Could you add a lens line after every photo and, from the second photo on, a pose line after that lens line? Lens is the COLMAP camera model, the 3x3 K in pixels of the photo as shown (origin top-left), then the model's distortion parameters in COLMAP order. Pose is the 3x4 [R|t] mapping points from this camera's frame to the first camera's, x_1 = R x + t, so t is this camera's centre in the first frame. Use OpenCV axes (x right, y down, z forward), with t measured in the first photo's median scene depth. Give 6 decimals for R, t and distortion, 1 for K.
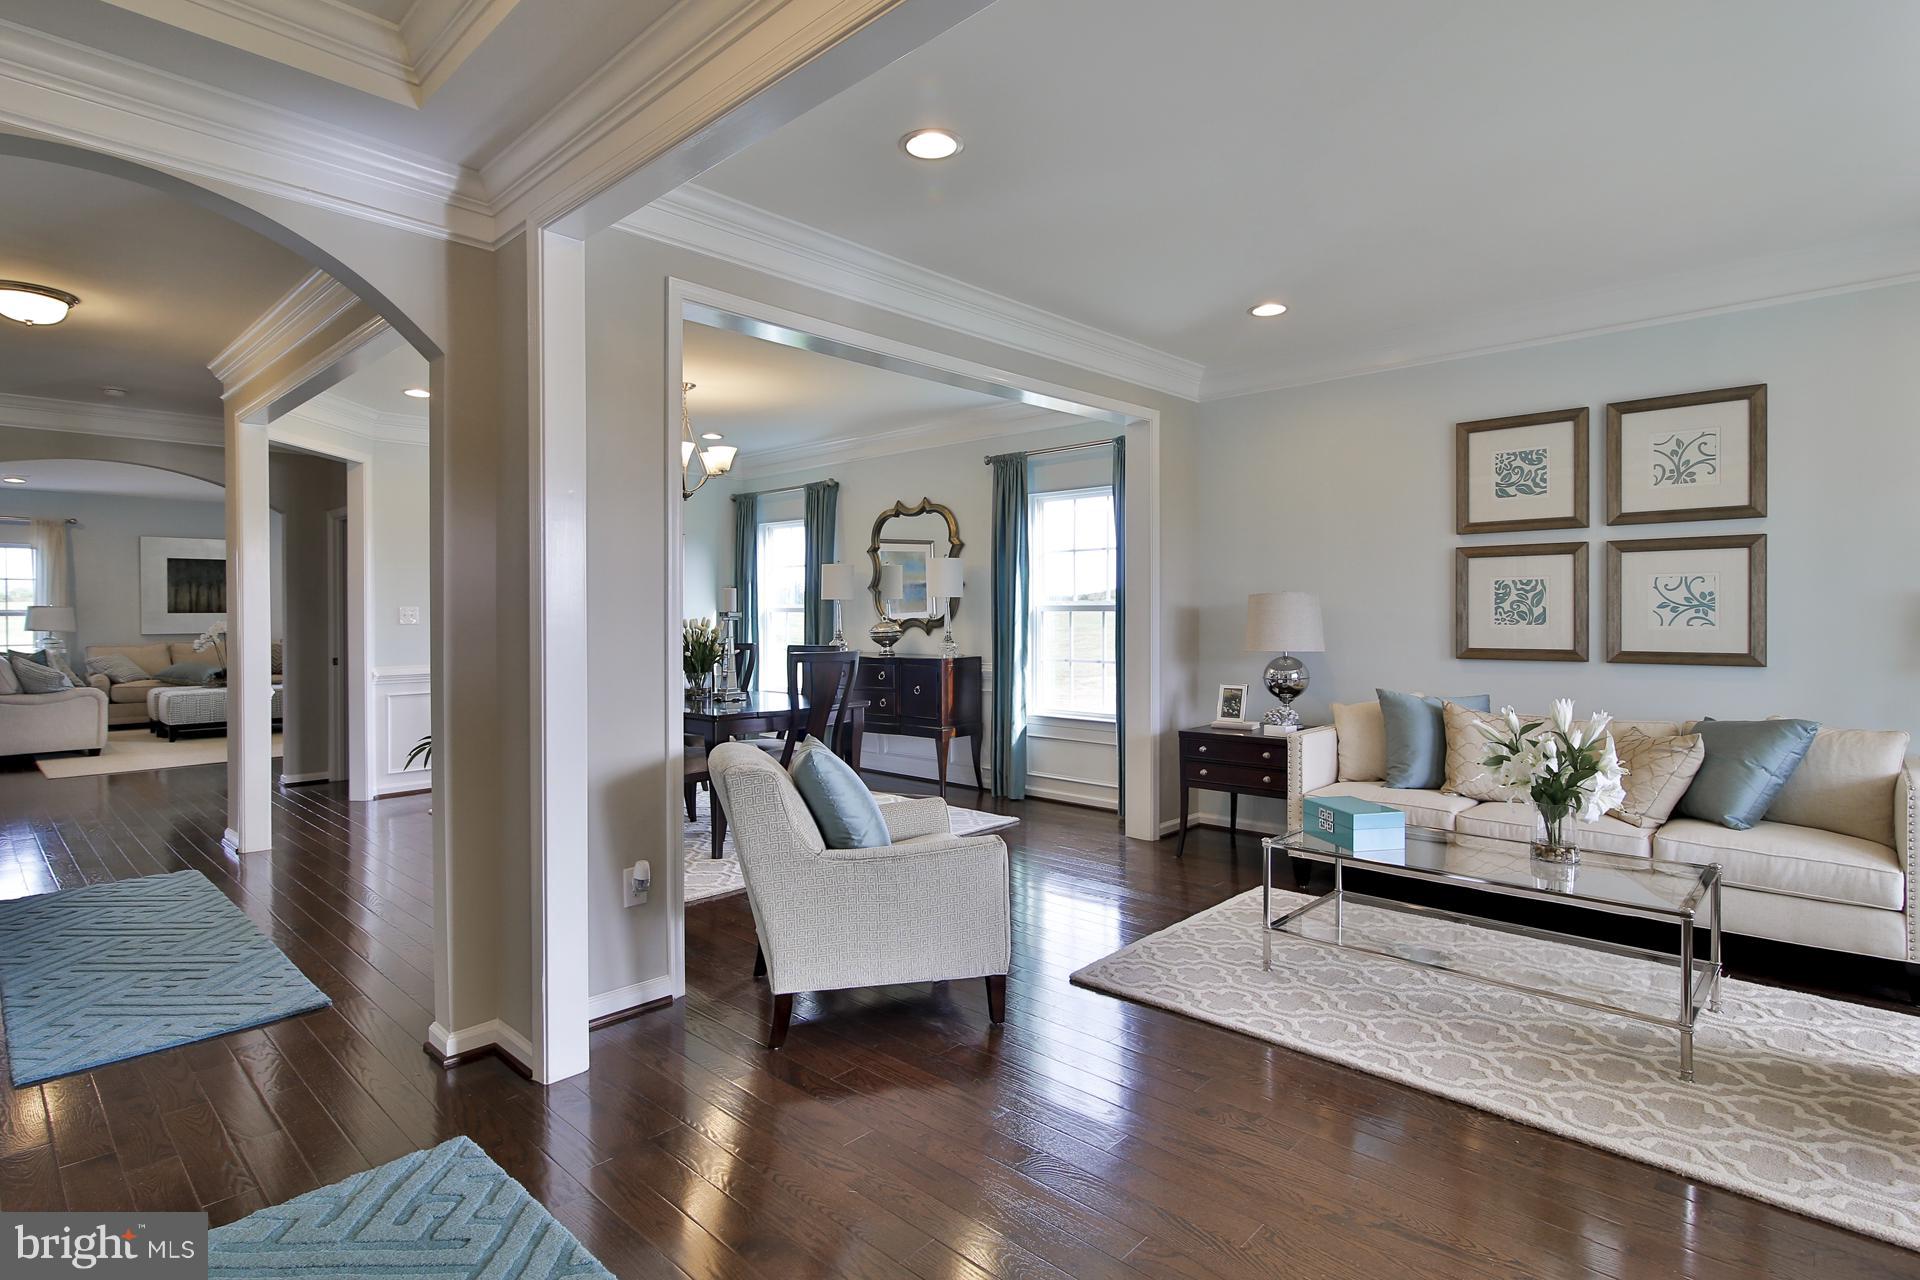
lens RADIAL K [[974.3, 0, 952.6], [0, 974.3, 623.0], [0, 0, 1]] dist [-0.001198, -0.000311]
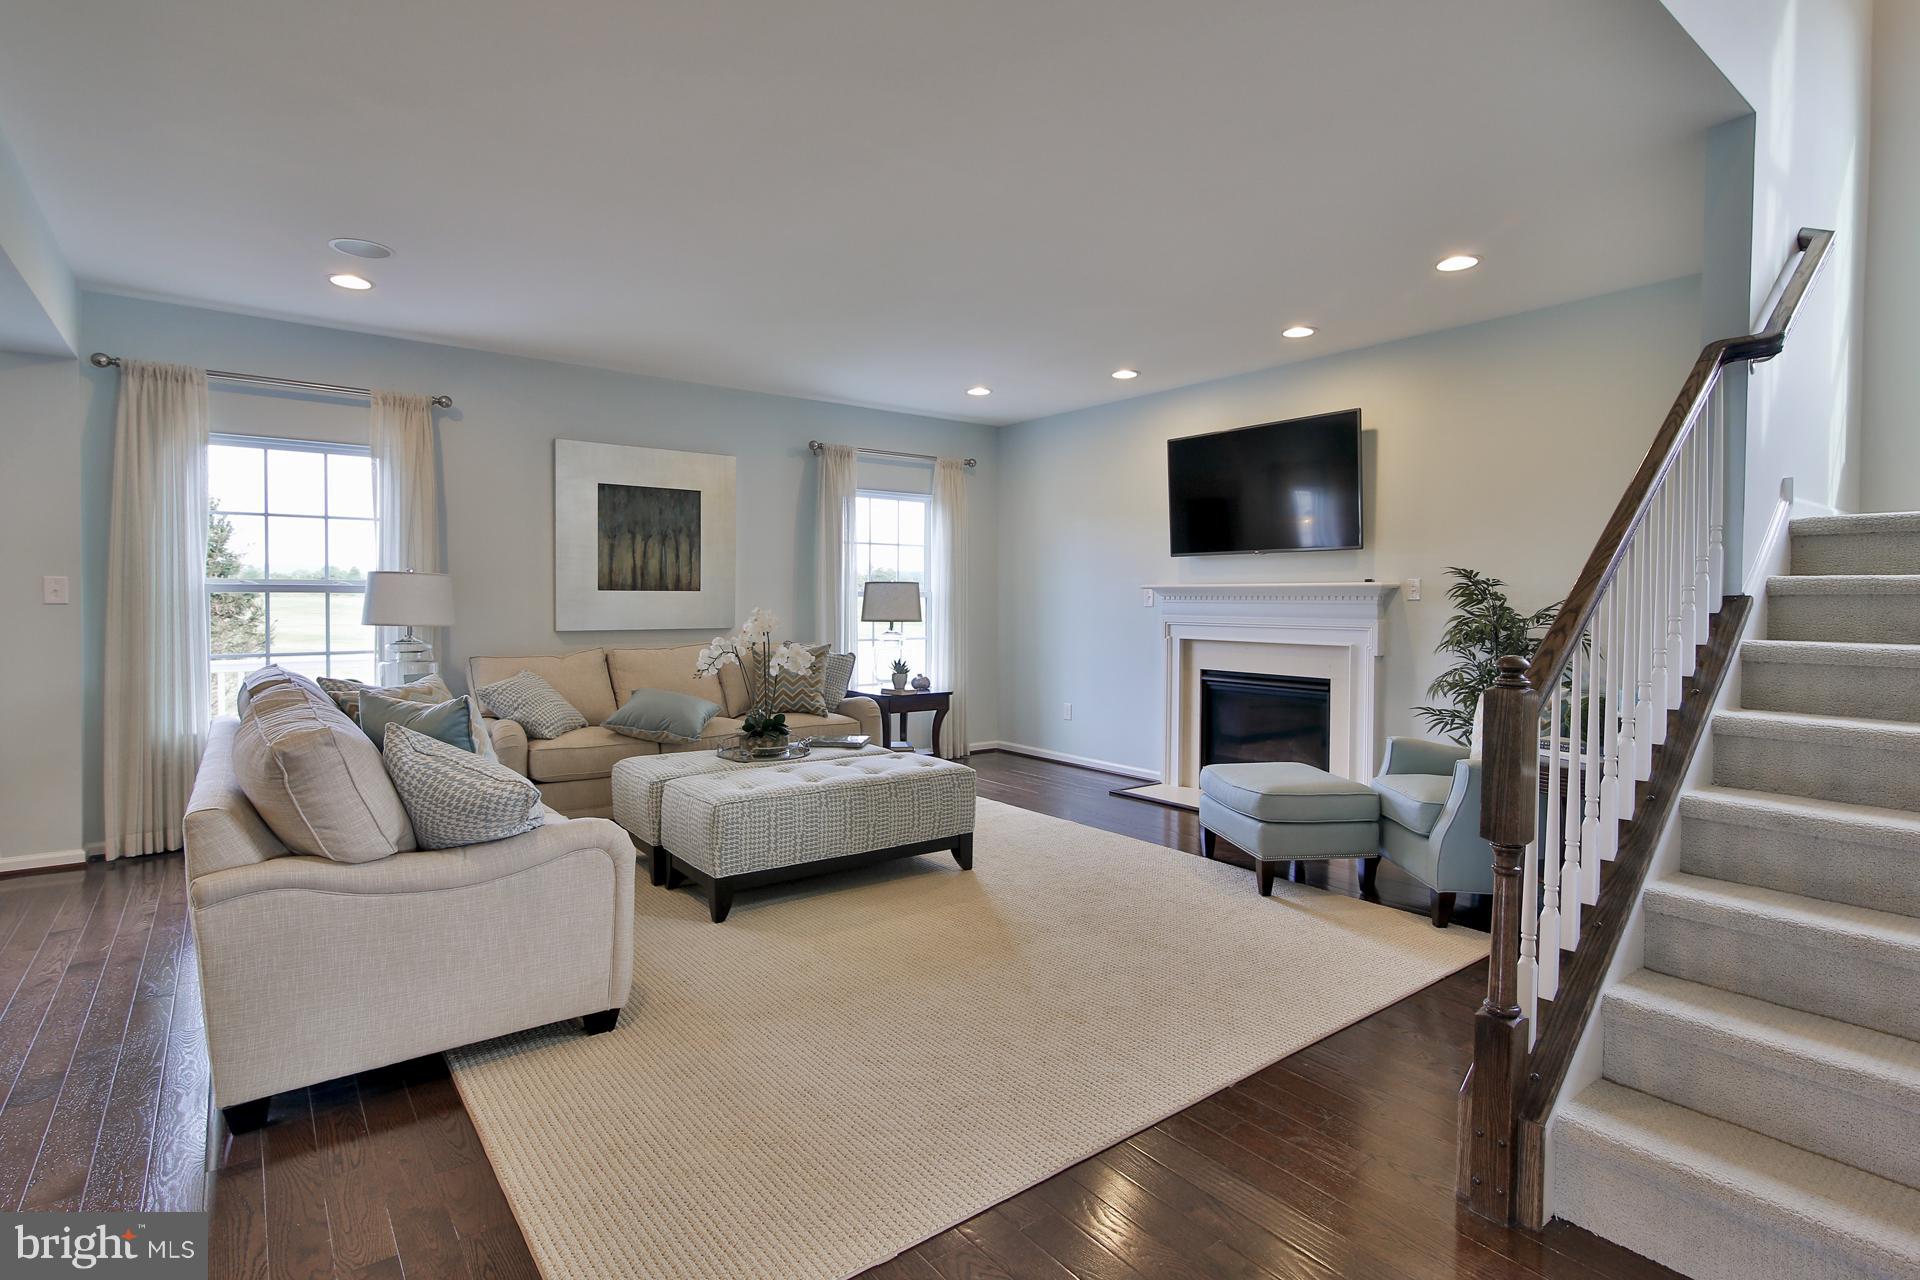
lens RADIAL K [[974.3, 0, 966.9], [0, 974.3, 628.4], [0, 0, 1]] dist [-0.001198, -0.000311]
pose [[0.985355, 0.009120, -0.170272, -0.532501], [-0.006513, 0.999853, 0.015865, 0.000474], [0.170391, -0.014524, 0.985269, 0.531853]]
